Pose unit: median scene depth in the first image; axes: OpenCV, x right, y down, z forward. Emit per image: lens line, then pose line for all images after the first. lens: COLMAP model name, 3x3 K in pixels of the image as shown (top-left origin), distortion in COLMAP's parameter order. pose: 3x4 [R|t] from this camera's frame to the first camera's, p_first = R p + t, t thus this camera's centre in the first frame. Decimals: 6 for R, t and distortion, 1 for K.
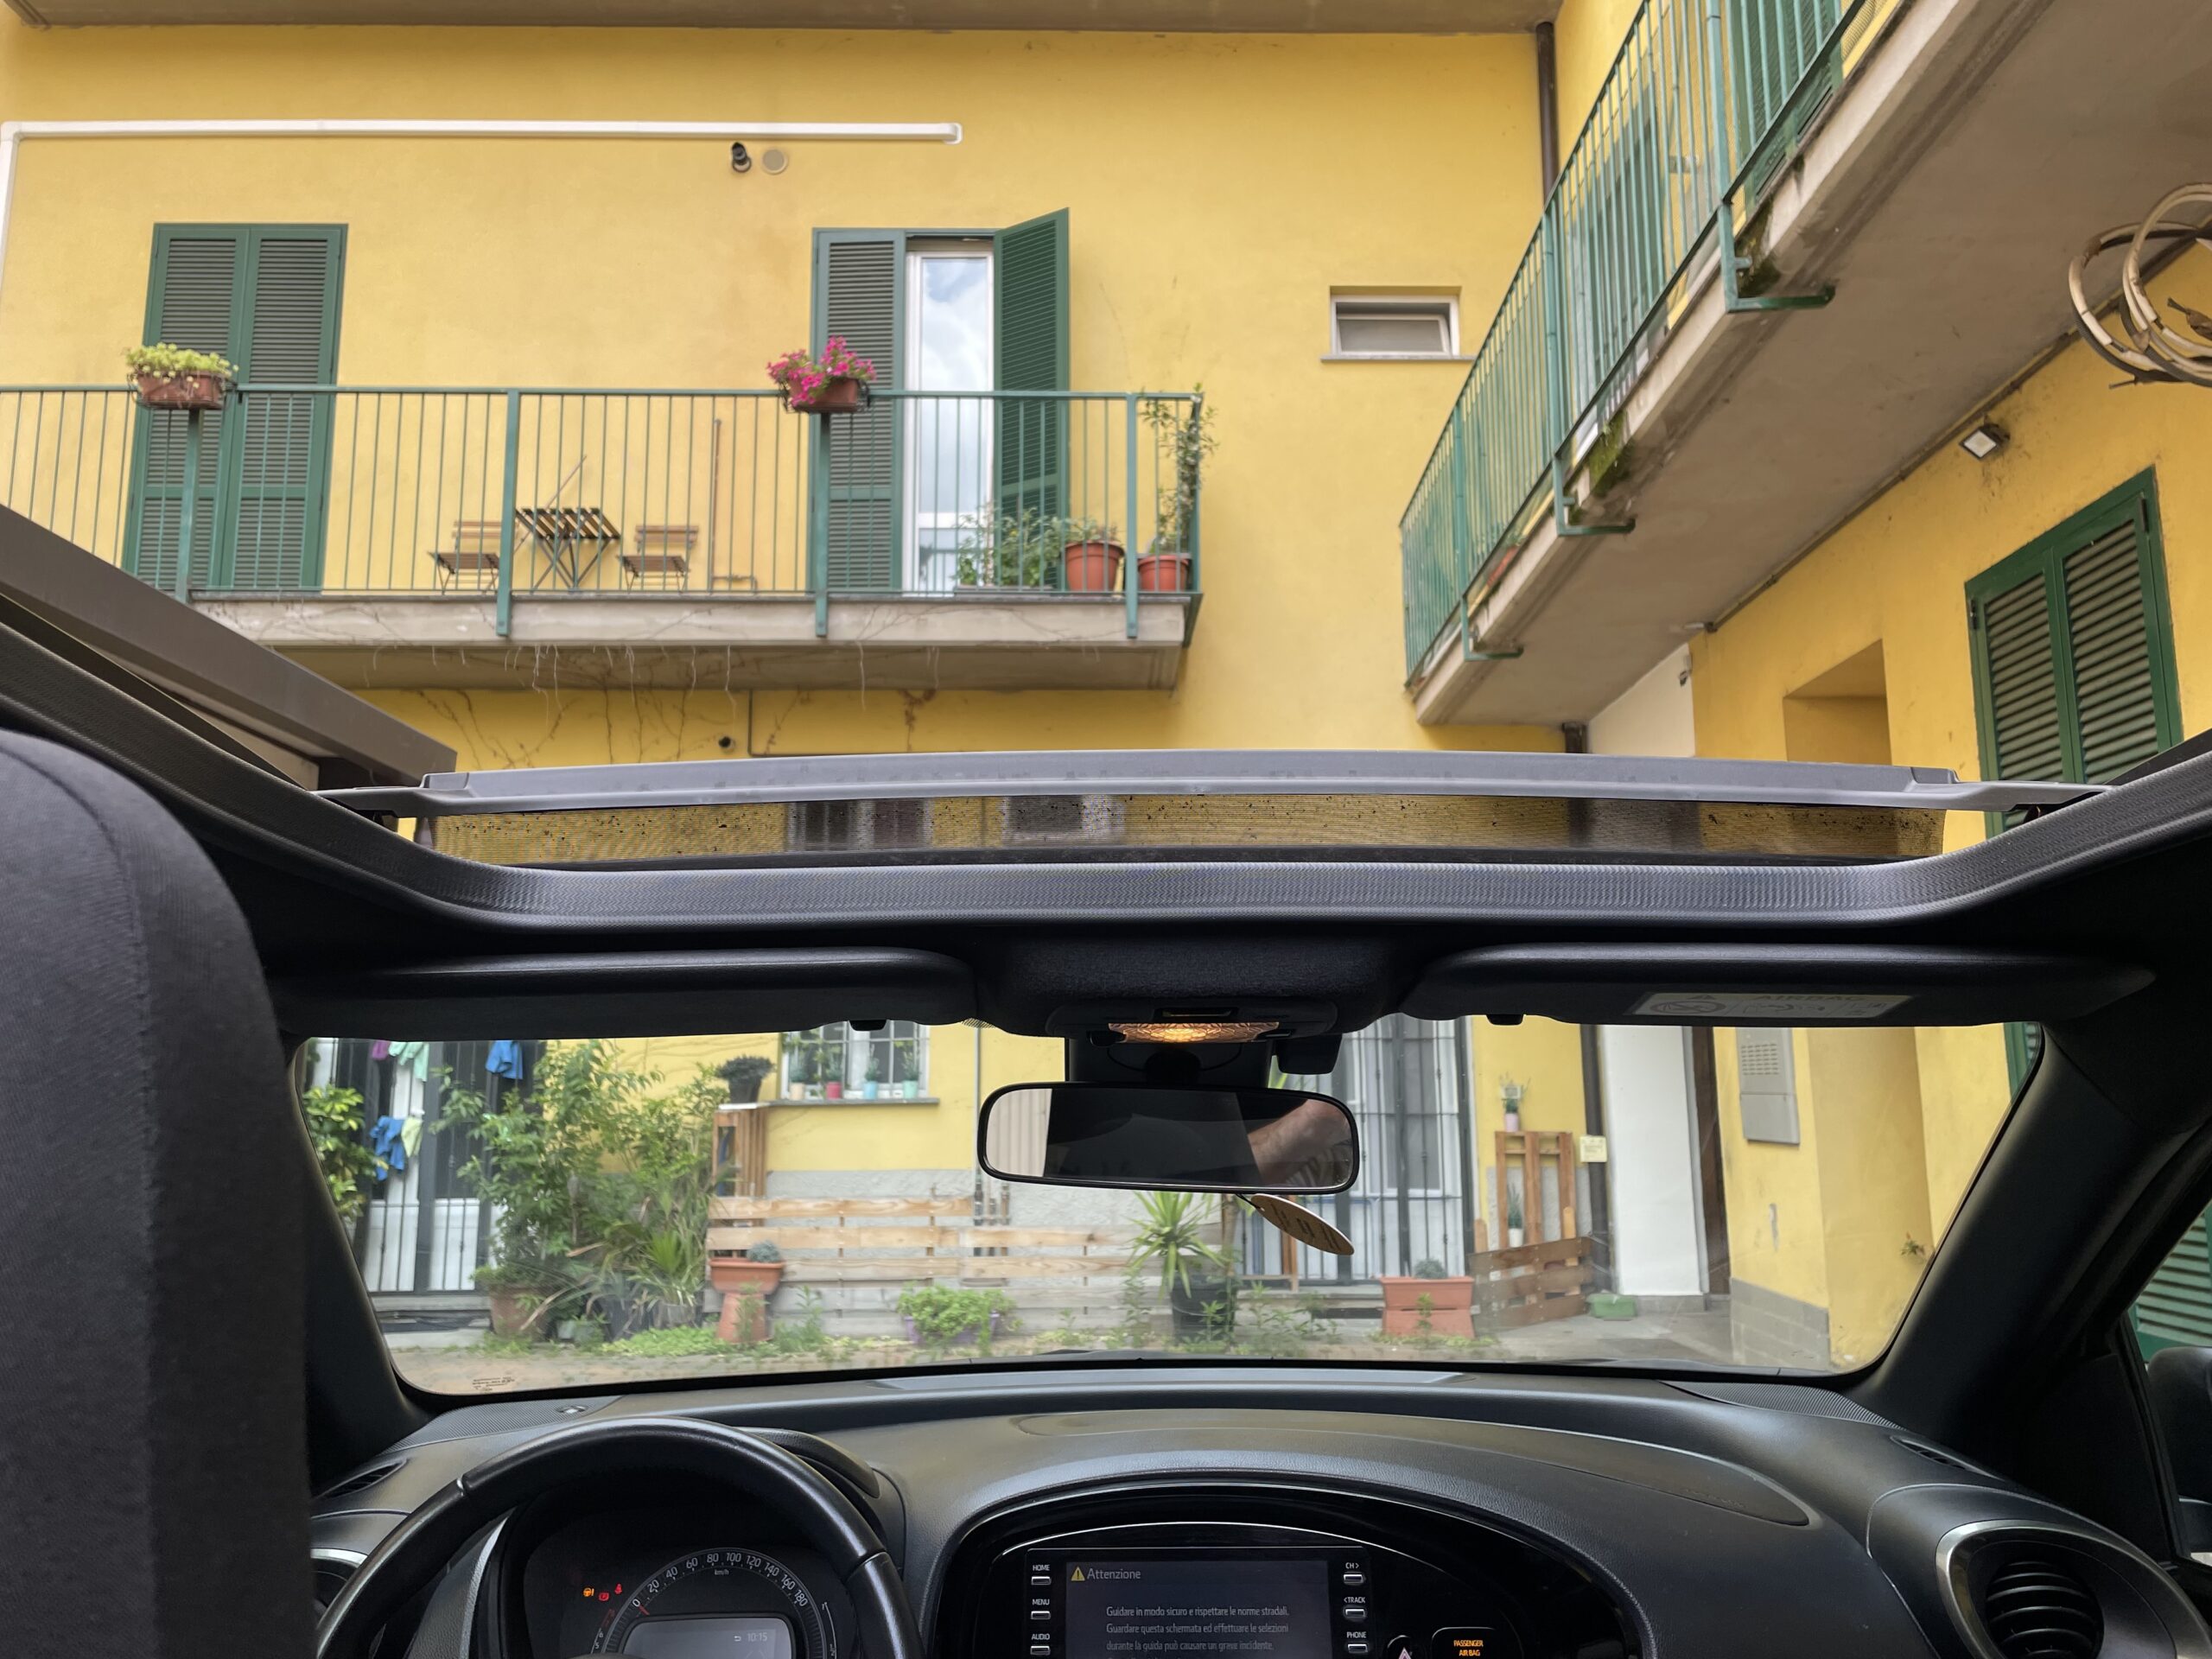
lens RADIAL K [[1674.3, 0, 1106.1], [0, 1674.3, 813.7], [0, 0, 1]] dist [0.085119, -0.104593]
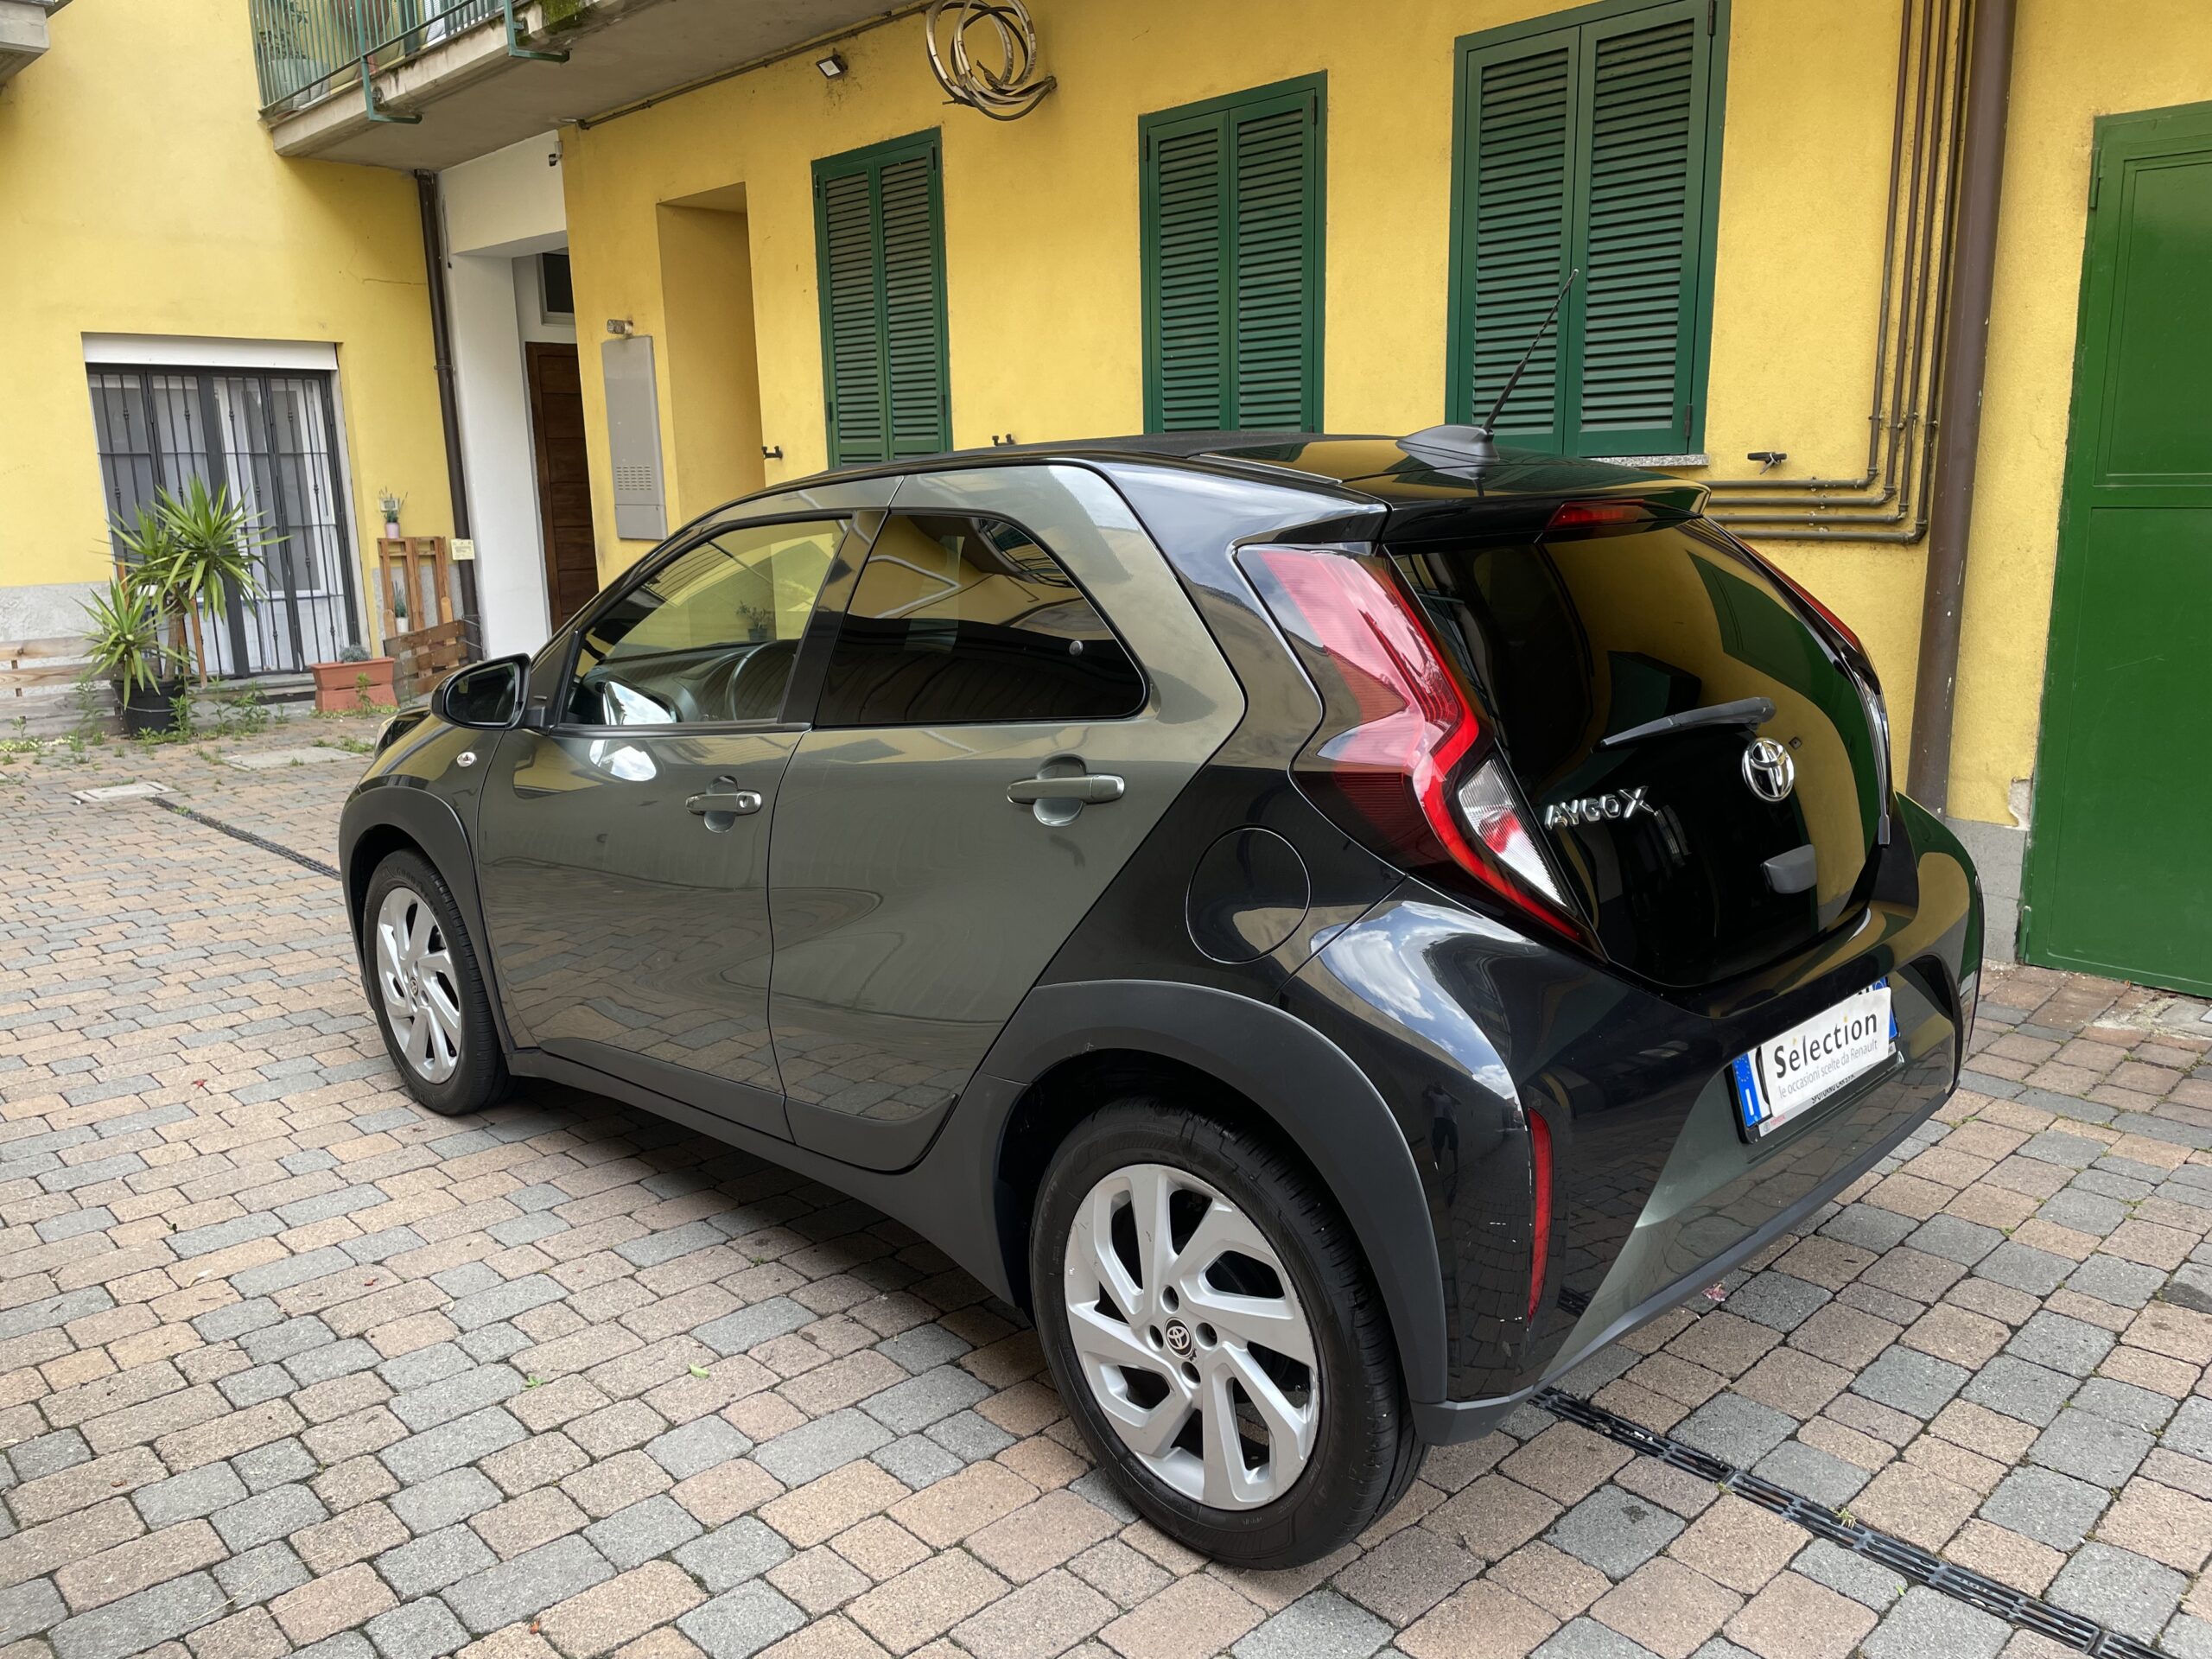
lens RADIAL K [[1674.3, 0, 1113.2], [0, 1674.3, 811.5], [0, 0, 1]] dist [0.085119, -0.104593]
pose [[0.724790, -0.146606, 0.673191, -0.245601], [-0.096074, 0.946045, 0.309465, -0.051331], [-0.682239, -0.288973, 0.671599, -0.218021]]
